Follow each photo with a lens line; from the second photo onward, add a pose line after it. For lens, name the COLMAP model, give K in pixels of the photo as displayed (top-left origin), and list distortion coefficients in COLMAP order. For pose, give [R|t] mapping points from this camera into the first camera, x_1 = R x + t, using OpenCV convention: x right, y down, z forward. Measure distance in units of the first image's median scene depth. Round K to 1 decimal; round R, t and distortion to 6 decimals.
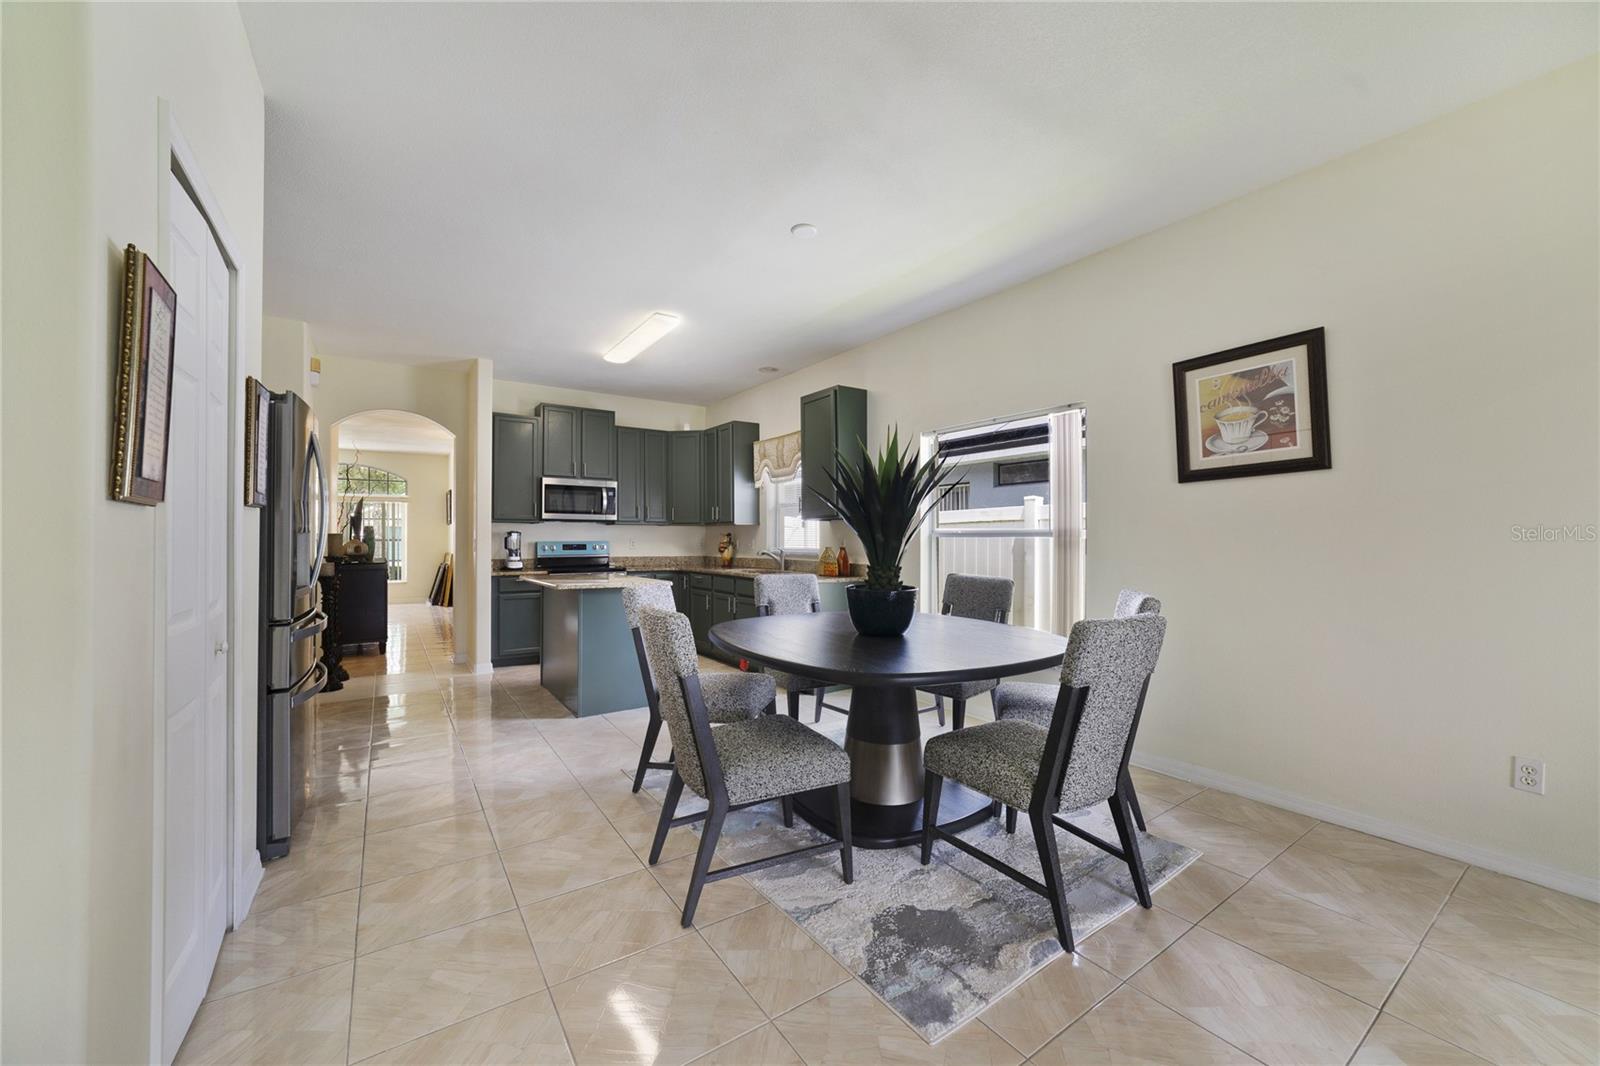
lens RADIAL K [[612.5, 0, 798.0], [0, 612.5, 532.1], [0, 0, 1]] dist [-0.014380, 0.002689]
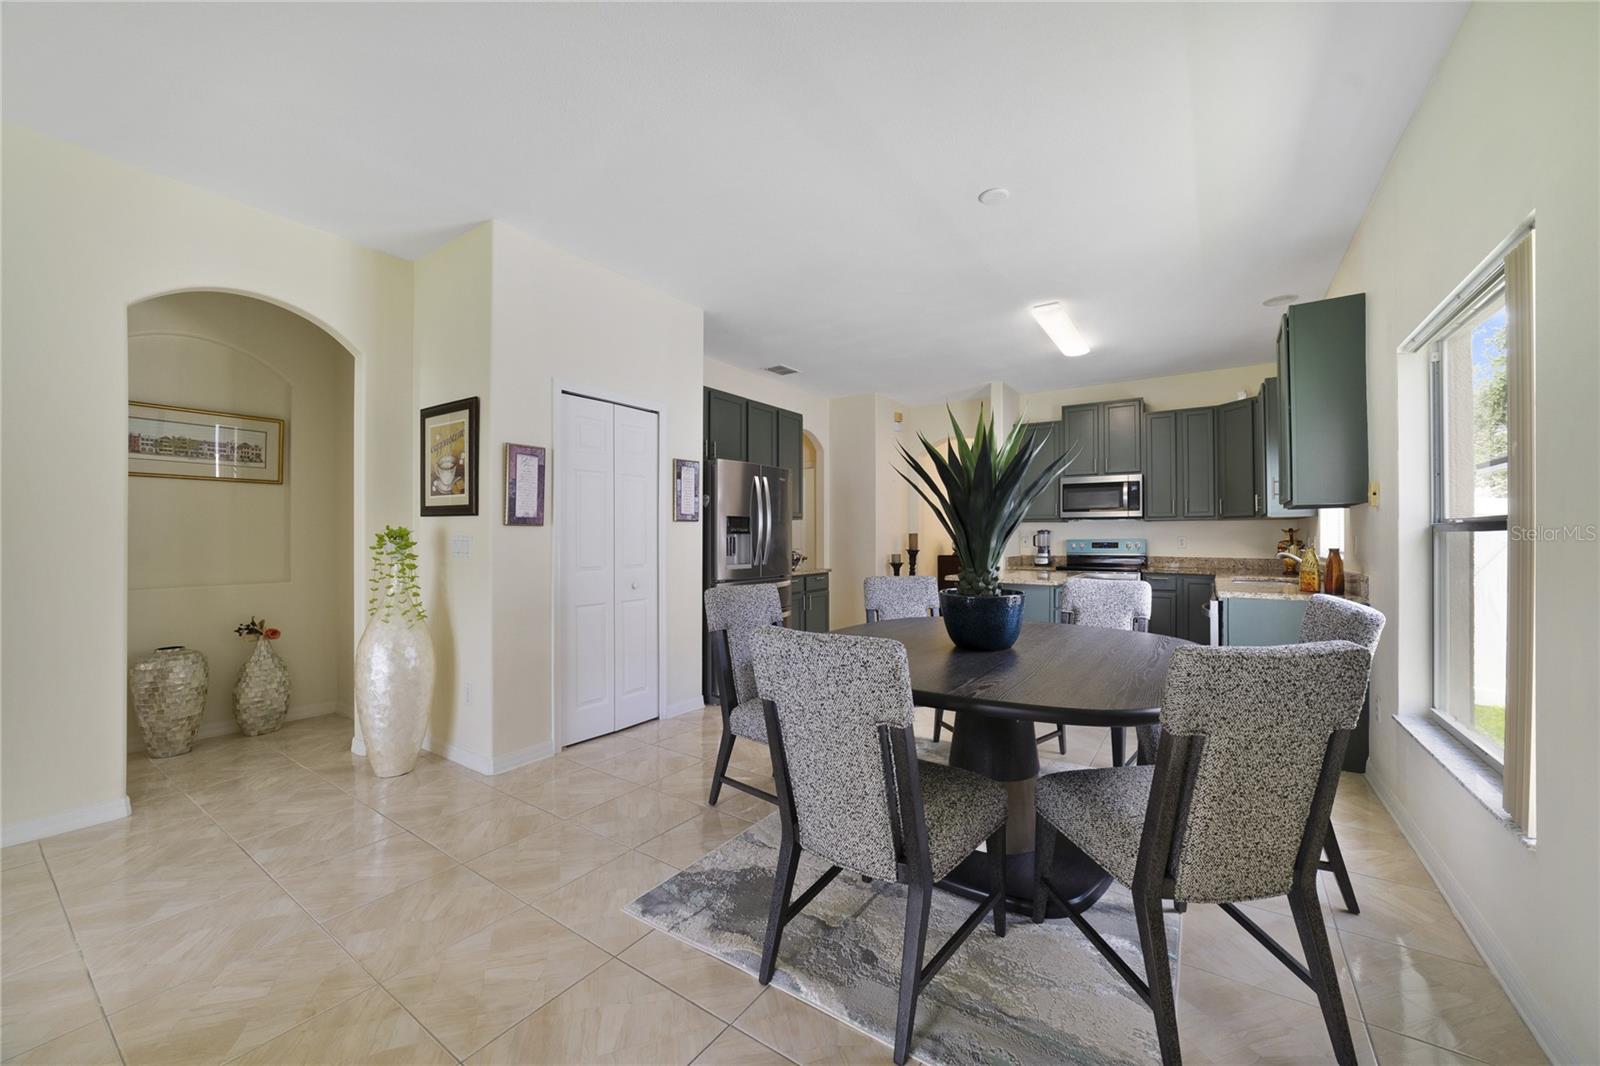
lens RADIAL K [[612.5, 0, 807.1], [0, 612.5, 532.2], [0, 0, 1]] dist [-0.014380, 0.002689]
pose [[0.373092, -0.008594, -0.927754, 0.388911], [0.011251, 0.999925, -0.004739, 0.003324], [0.927726, -0.008670, 0.373161, 0.210132]]
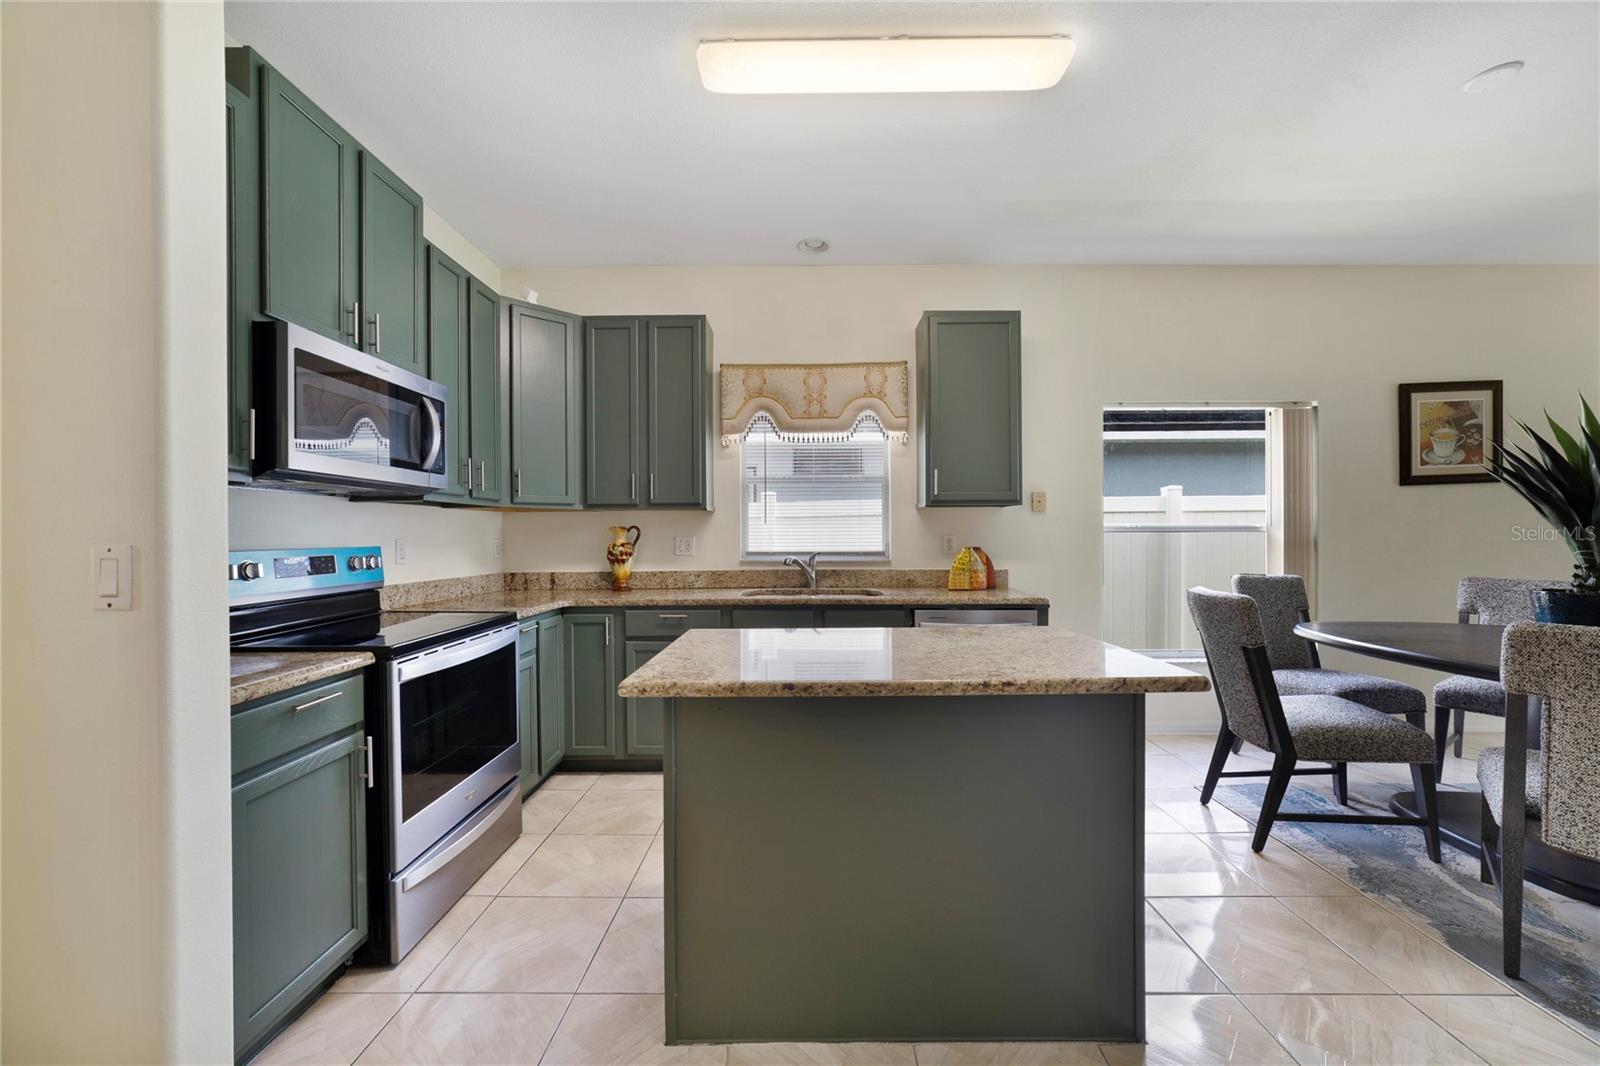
lens RADIAL K [[612.5, 0, 803.5], [0, 612.5, 536.3], [0, 0, 1]] dist [-0.014380, 0.002689]
pose [[0.572948, -0.006599, 0.819565, -0.512360], [-0.003480, 0.999939, 0.010484, 0.005065], [-0.819585, -0.008858, 0.572890, 0.650361]]
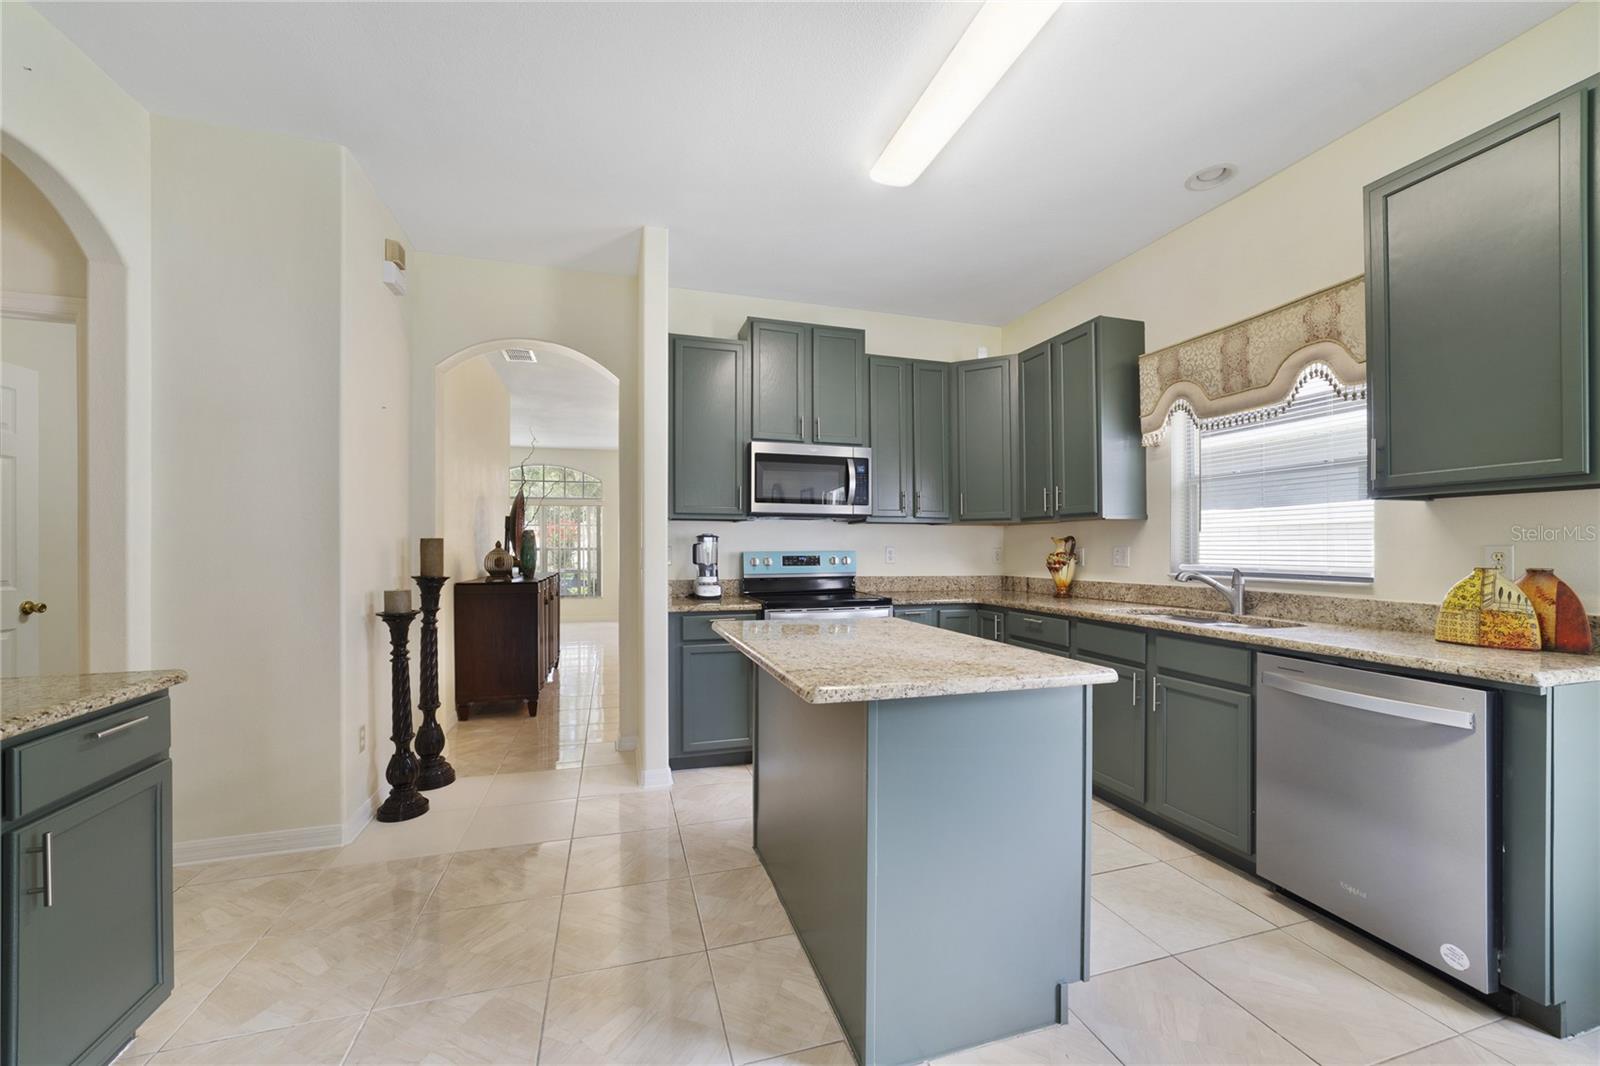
lens RADIAL K [[612.5, 0, 799.2], [0, 612.5, 548.1], [0, 0, 1]] dist [-0.014380, 0.002689]
pose [[0.954217, -0.000302, -0.299116, -0.200711], [0.003814, 0.999930, 0.011159, 0.005792], [0.299092, -0.011789, 0.954152, 0.456065]]
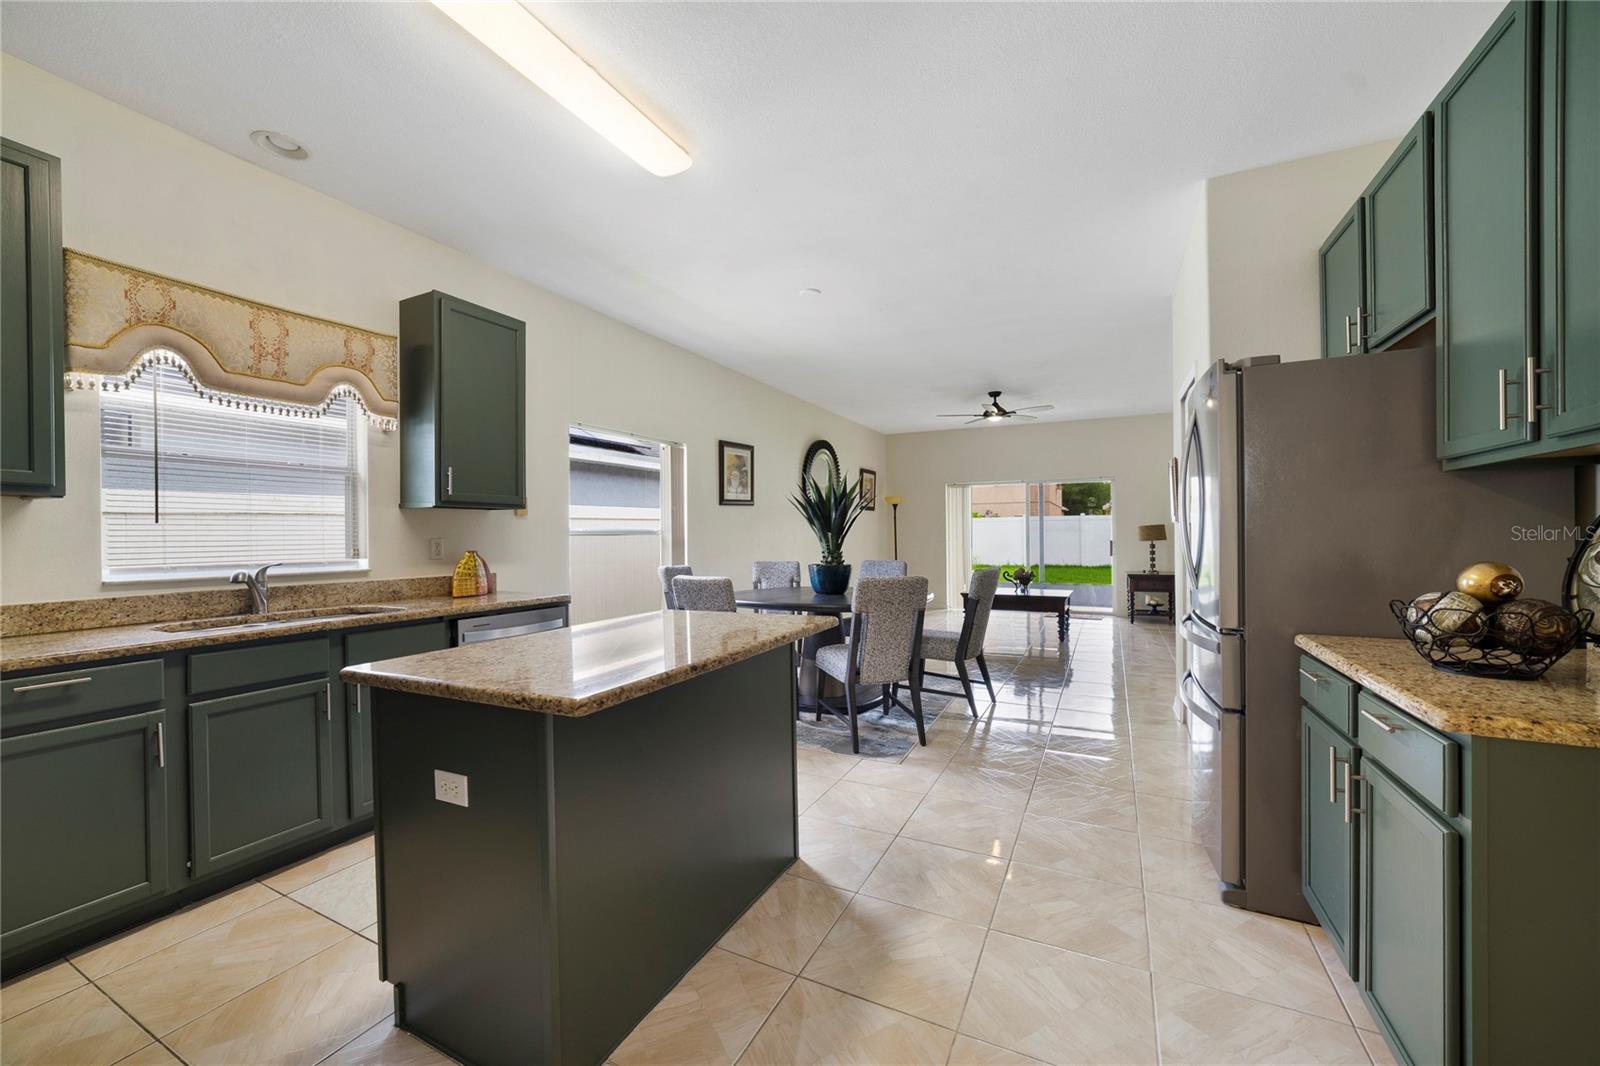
lens RADIAL K [[612.5, 0, 801.3], [0, 612.5, 536.6], [0, 0, 1]] dist [-0.014380, 0.002689]
pose [[-0.479382, -0.000268, 0.877606, -0.572607], [0.000010, 1.000000, 0.000311, 0.007536], [-0.877606, 0.000158, -0.479382, 0.852614]]
